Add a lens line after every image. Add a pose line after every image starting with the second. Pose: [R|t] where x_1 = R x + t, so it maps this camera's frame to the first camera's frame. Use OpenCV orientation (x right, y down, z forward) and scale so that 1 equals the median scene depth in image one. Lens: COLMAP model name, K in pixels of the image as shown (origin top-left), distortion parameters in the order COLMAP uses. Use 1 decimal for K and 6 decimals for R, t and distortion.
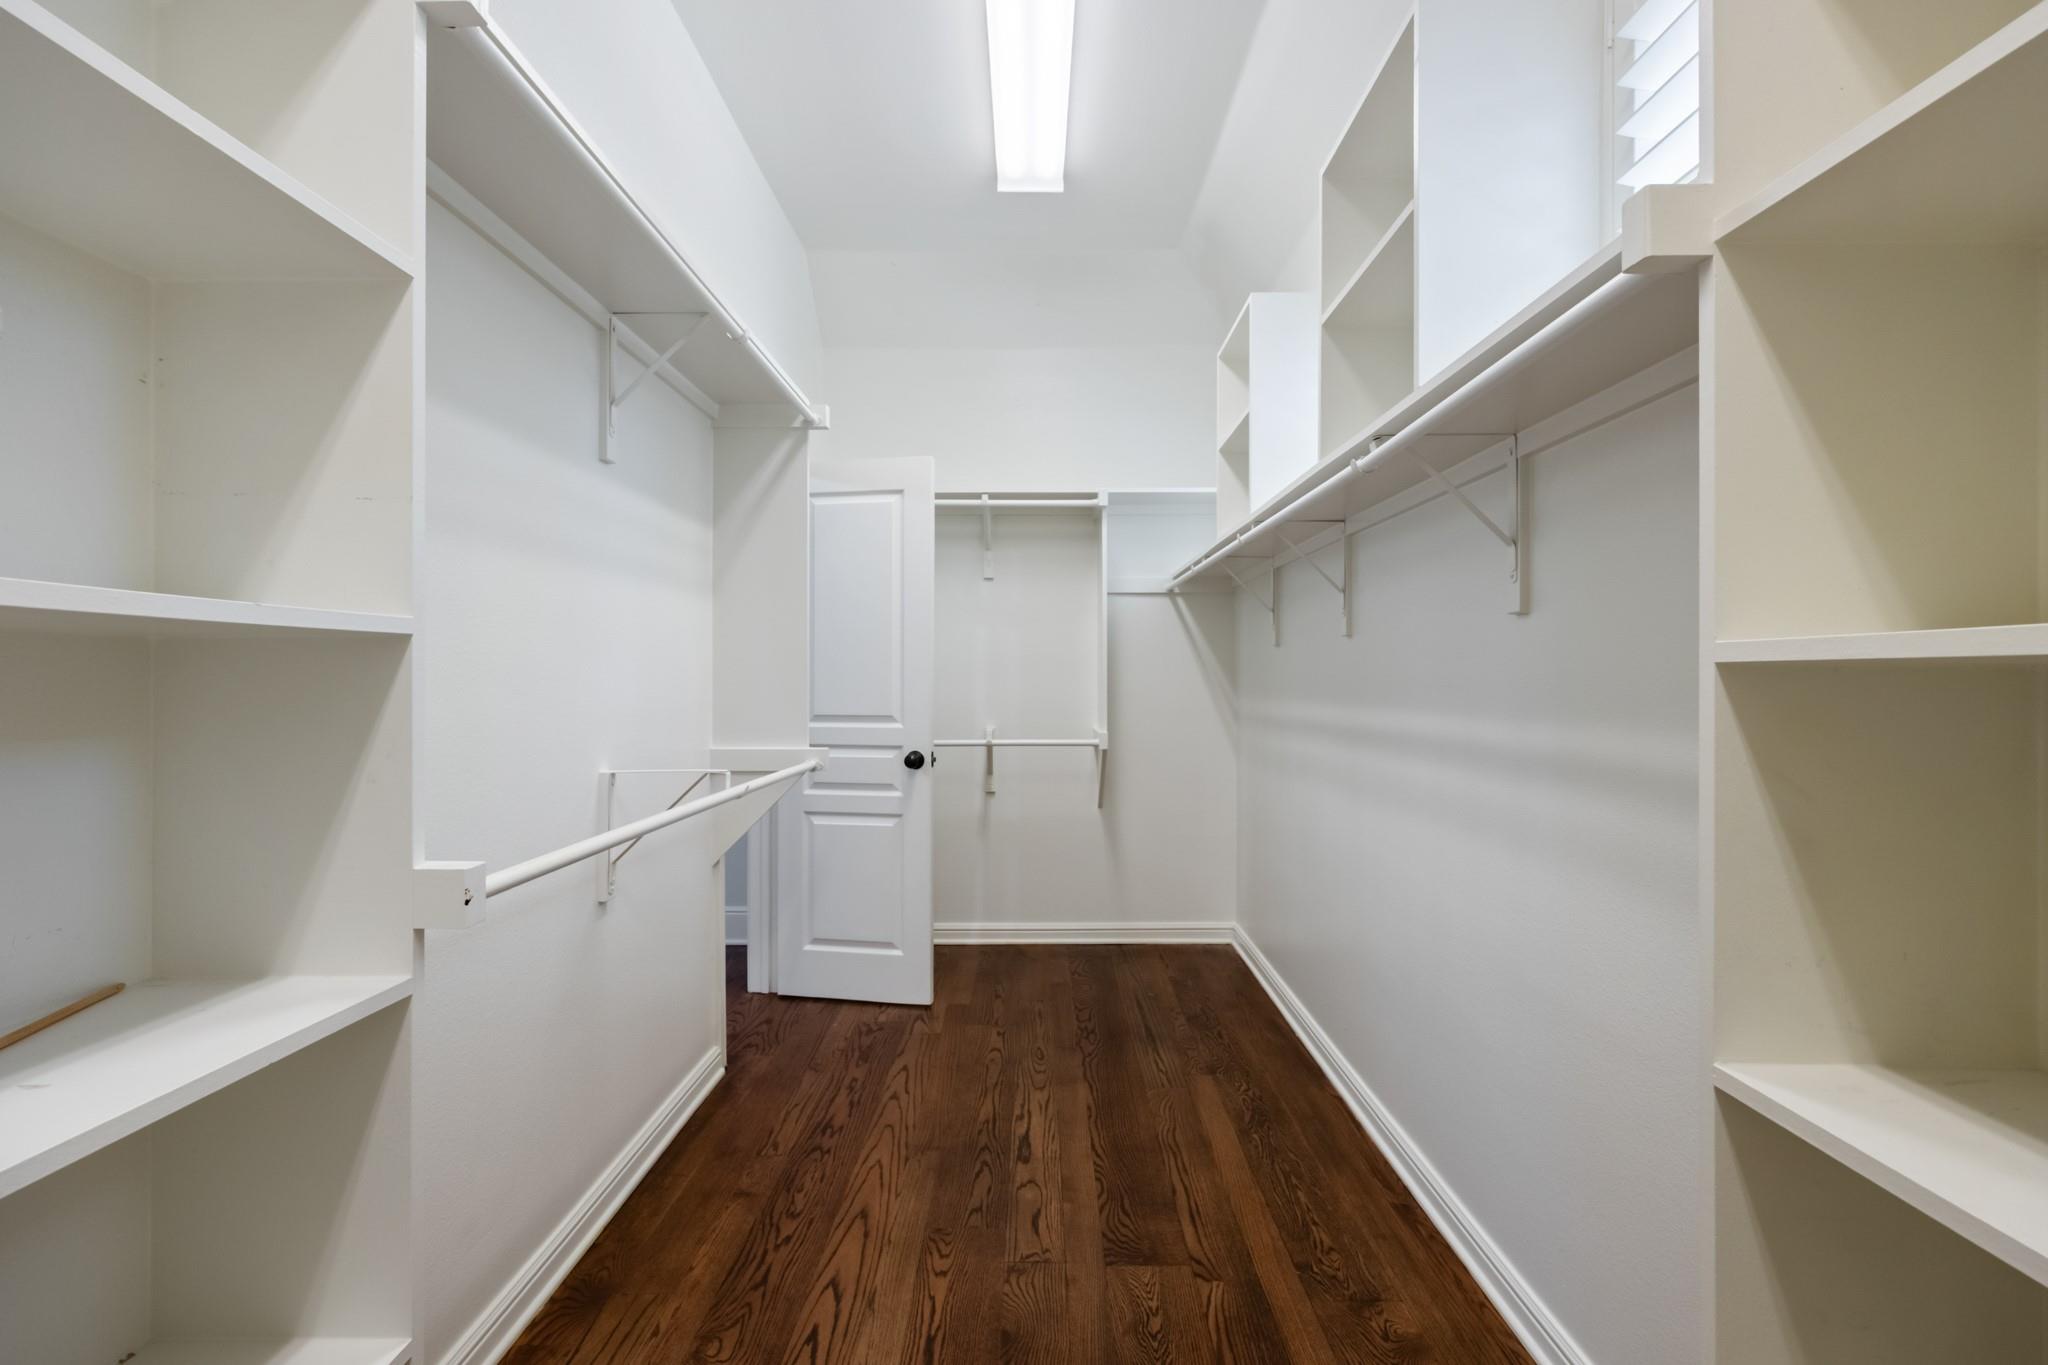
lens RADIAL K [[808.9, 0, 1024.9], [0, 808.9, 680.7], [0, 0, 1]] dist [0.000871, 0.000793]
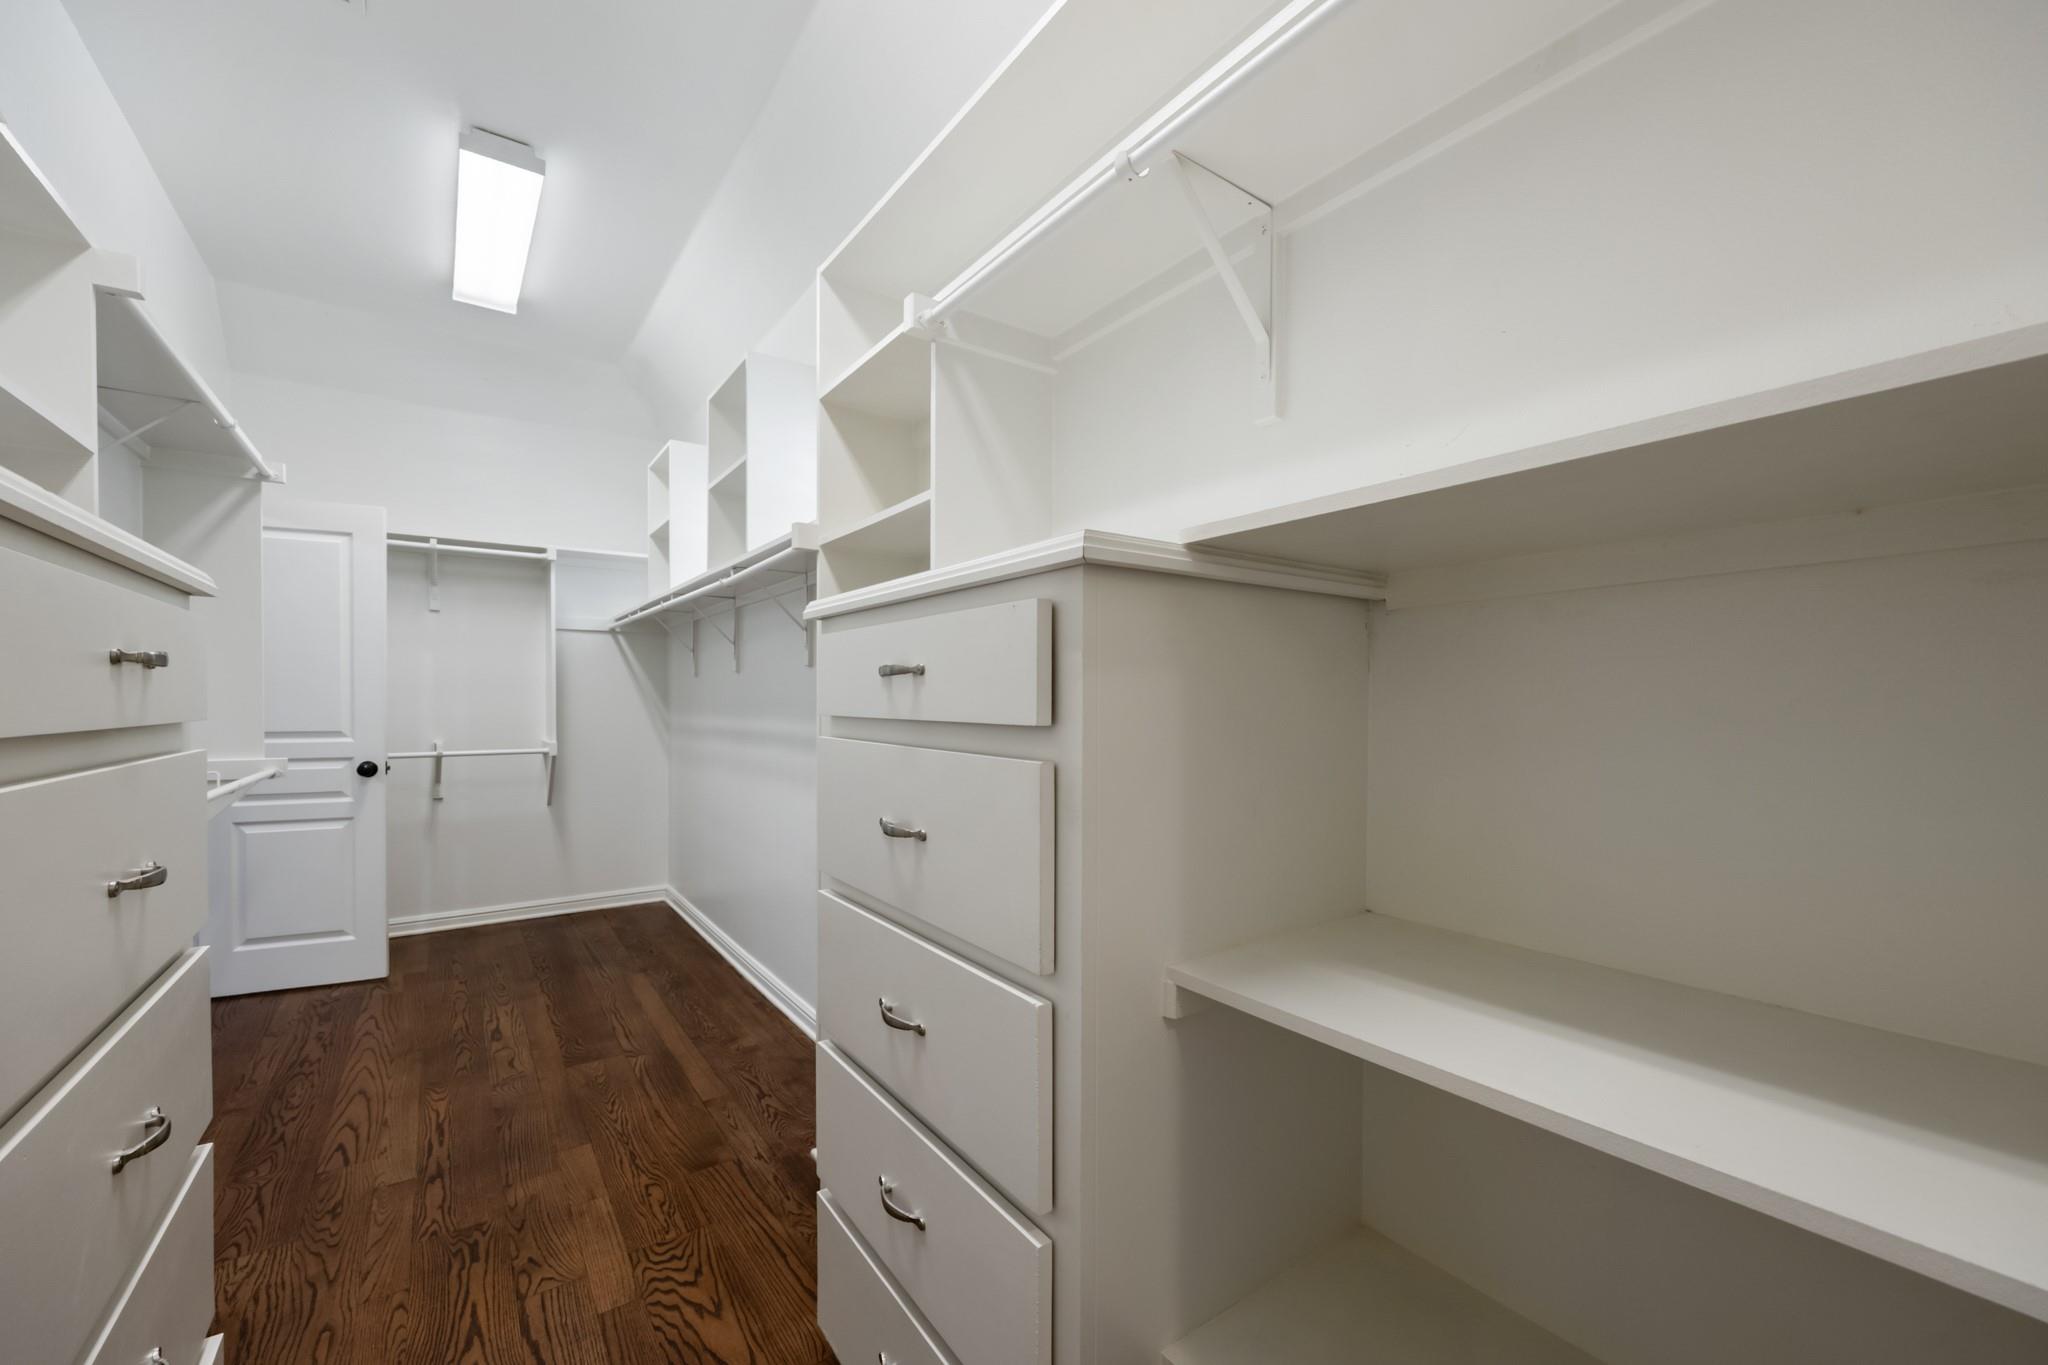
lens RADIAL K [[808.9, 0, 1022.5], [0, 808.9, 706.8], [0, 0, 1]] dist [0.000871, 0.000793]
pose [[0.800600, -0.003881, 0.599187, -0.089373], [-0.000259, 0.999977, 0.006824, 0.001043], [-0.599199, -0.005619, 0.800580, -0.545375]]
